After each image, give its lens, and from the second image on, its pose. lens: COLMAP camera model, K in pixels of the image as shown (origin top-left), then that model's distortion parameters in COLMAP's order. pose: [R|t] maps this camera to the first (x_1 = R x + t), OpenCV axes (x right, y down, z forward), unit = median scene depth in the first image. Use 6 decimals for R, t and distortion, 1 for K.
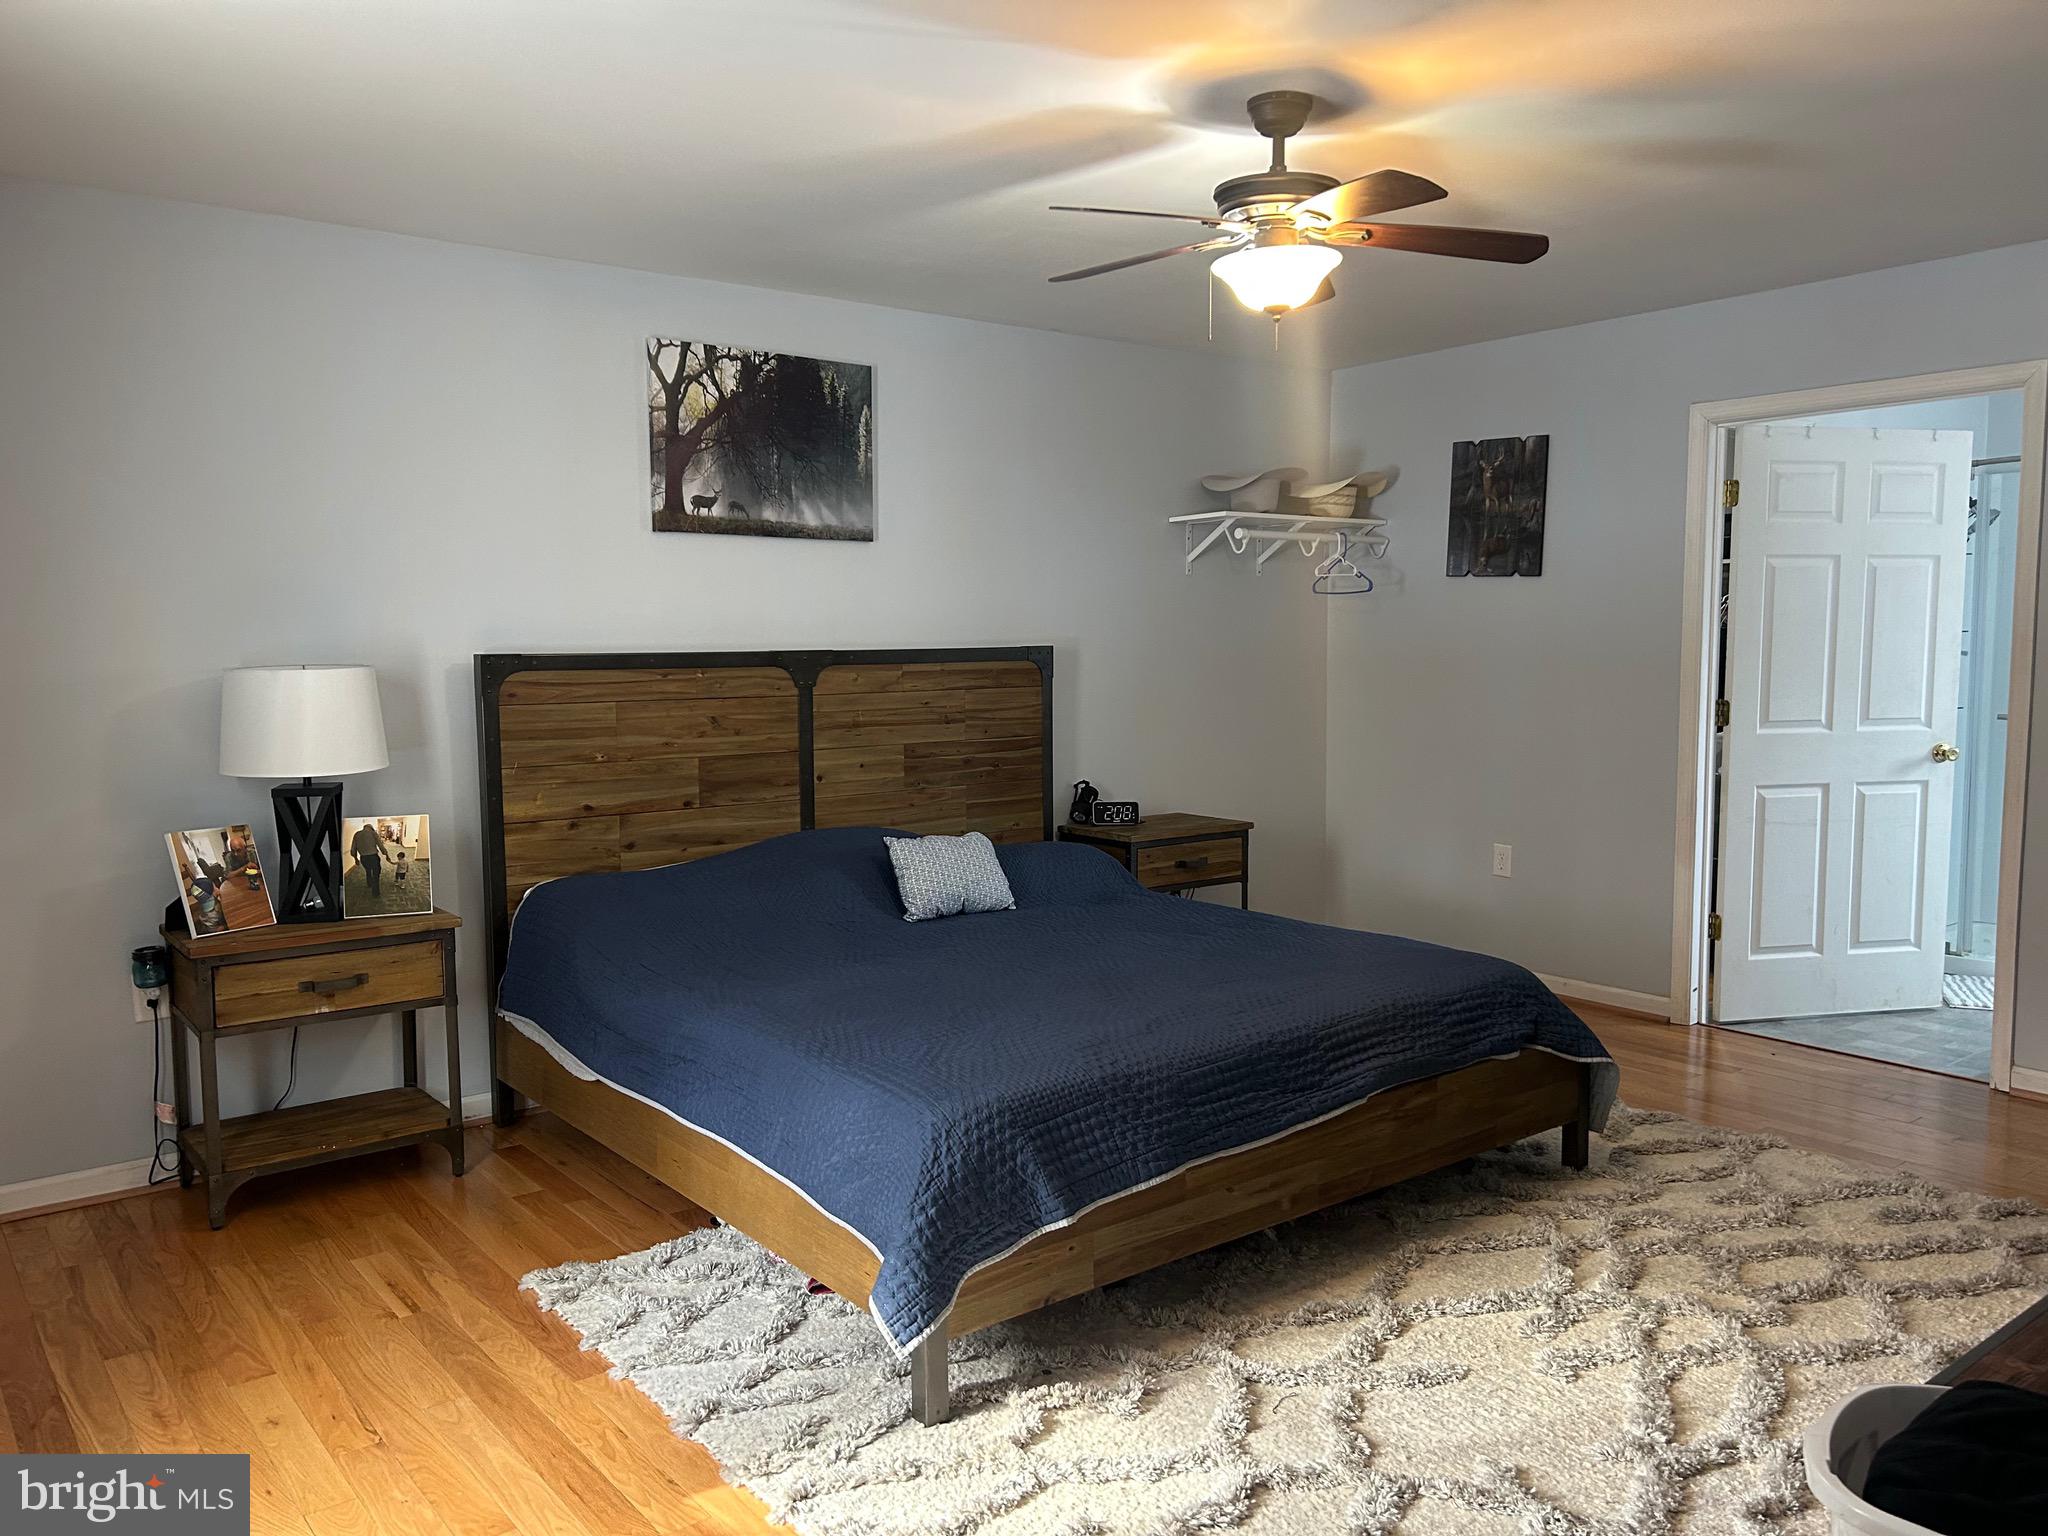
lens RADIAL K [[1558.9, 0, 995.5], [0, 1558.9, 763.0], [0, 0, 1]] dist [0.035124, -0.009172]
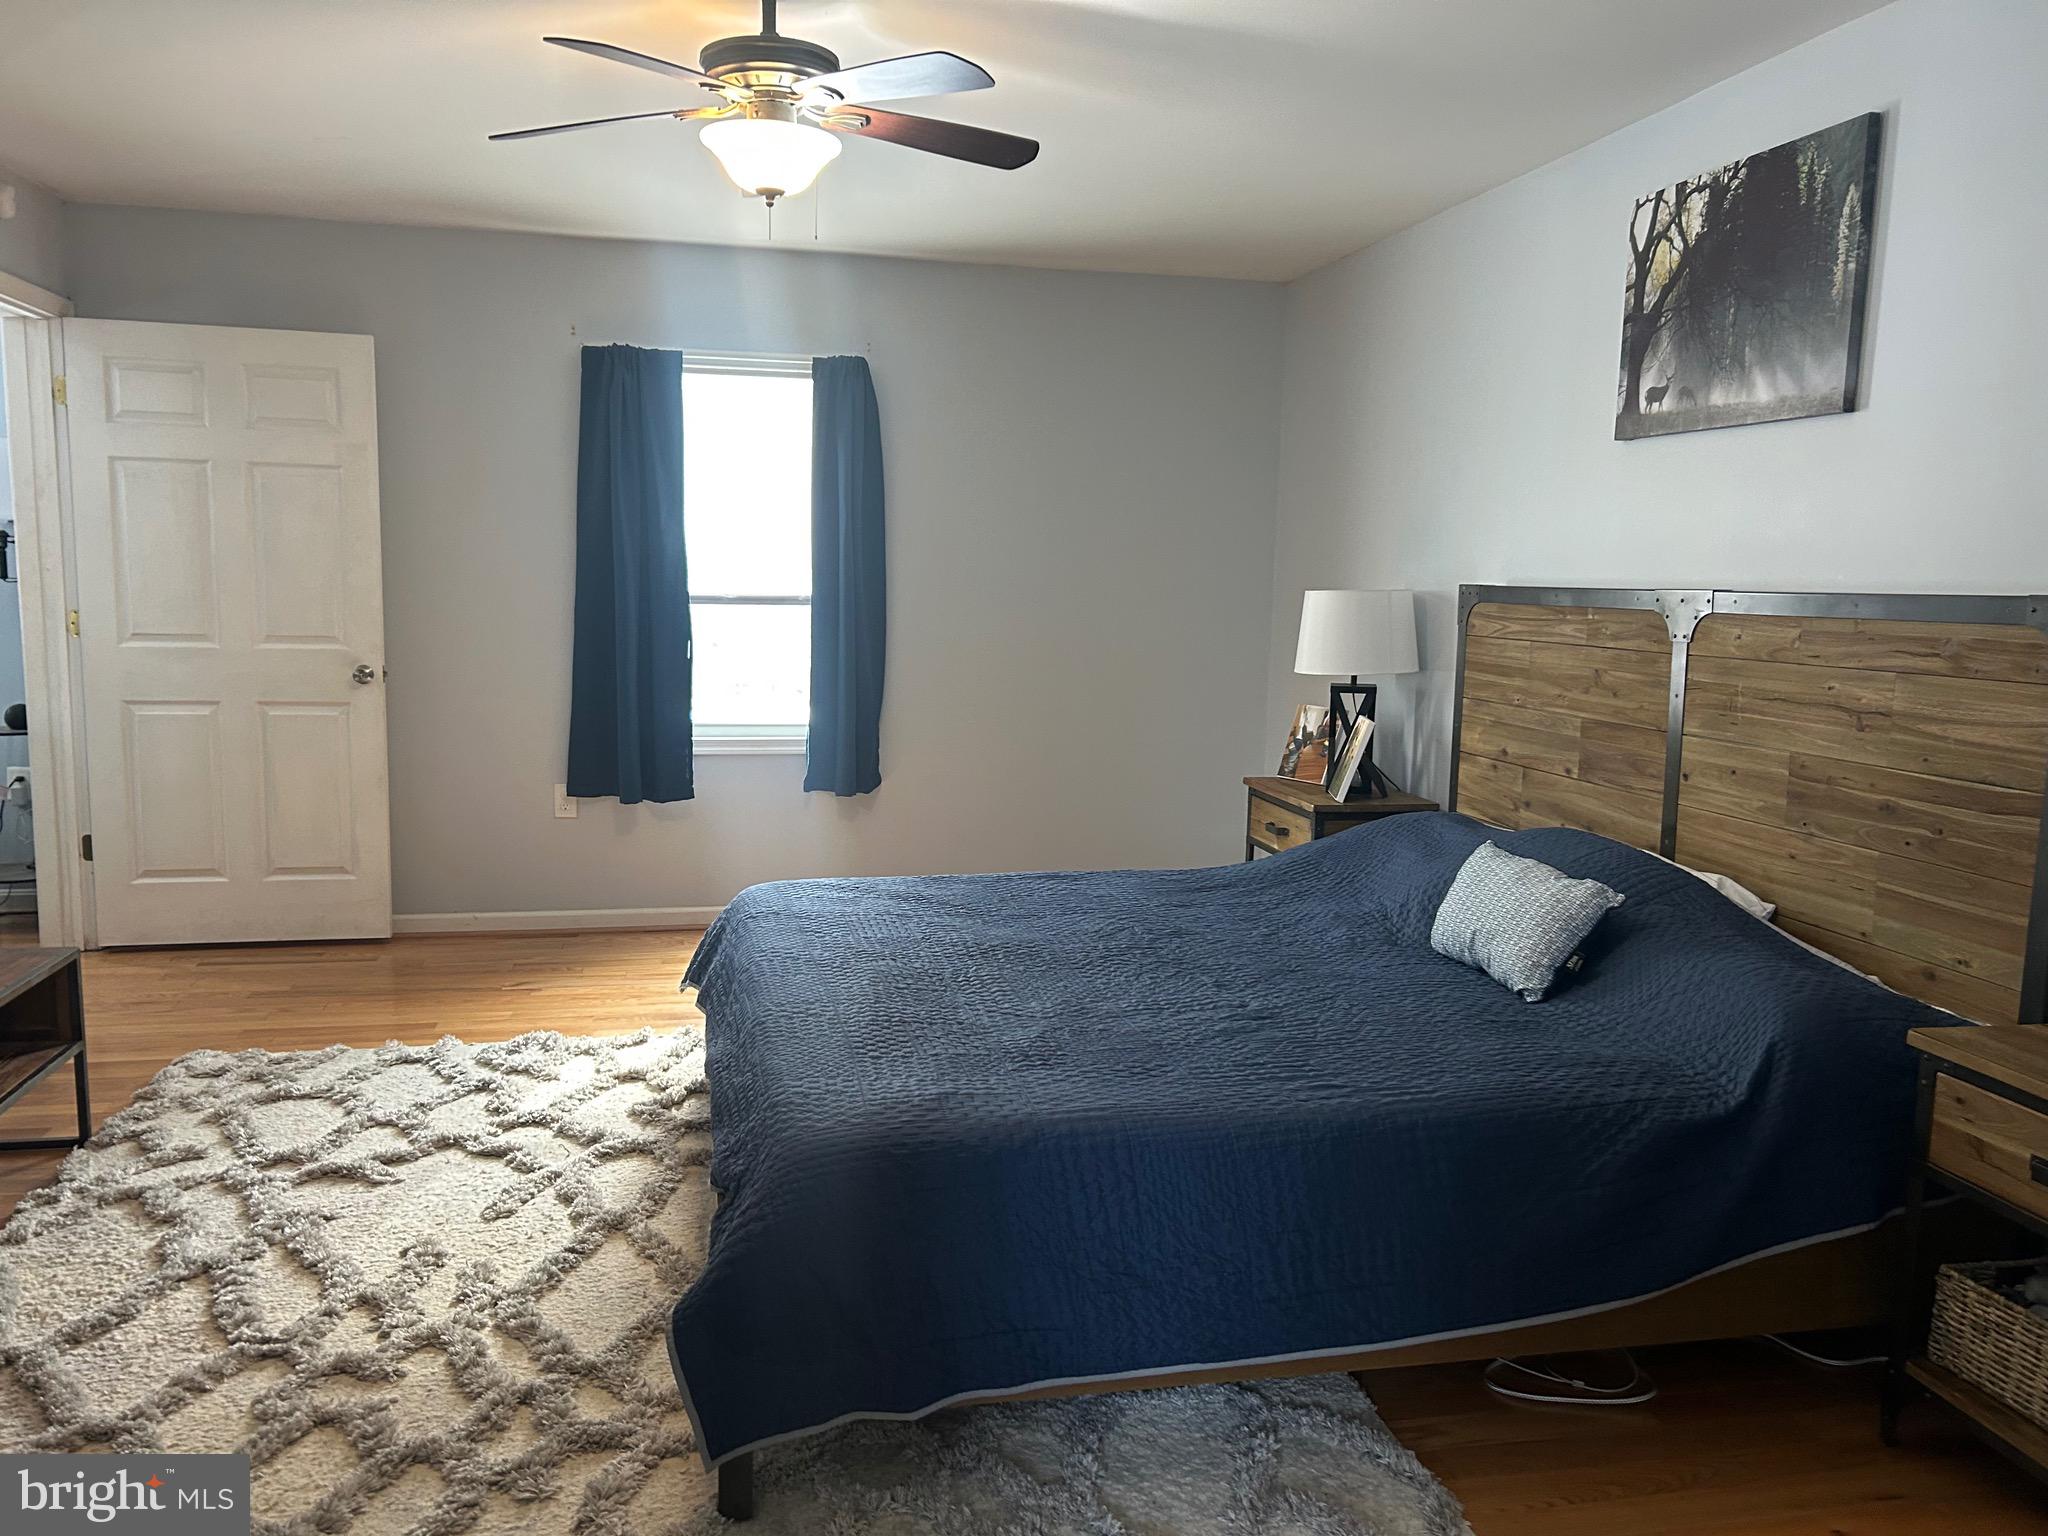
lens RADIAL K [[1558.9, 0, 995.5], [0, 1558.9, 763.0], [0, 0, 1]] dist [0.035124, -0.009172]
pose [[-0.451035, 0.103749, -0.886456, 0.667528], [-0.097331, 0.981579, 0.164405, -0.084184], [0.887183, 0.160432, -0.432629, 1.074712]]
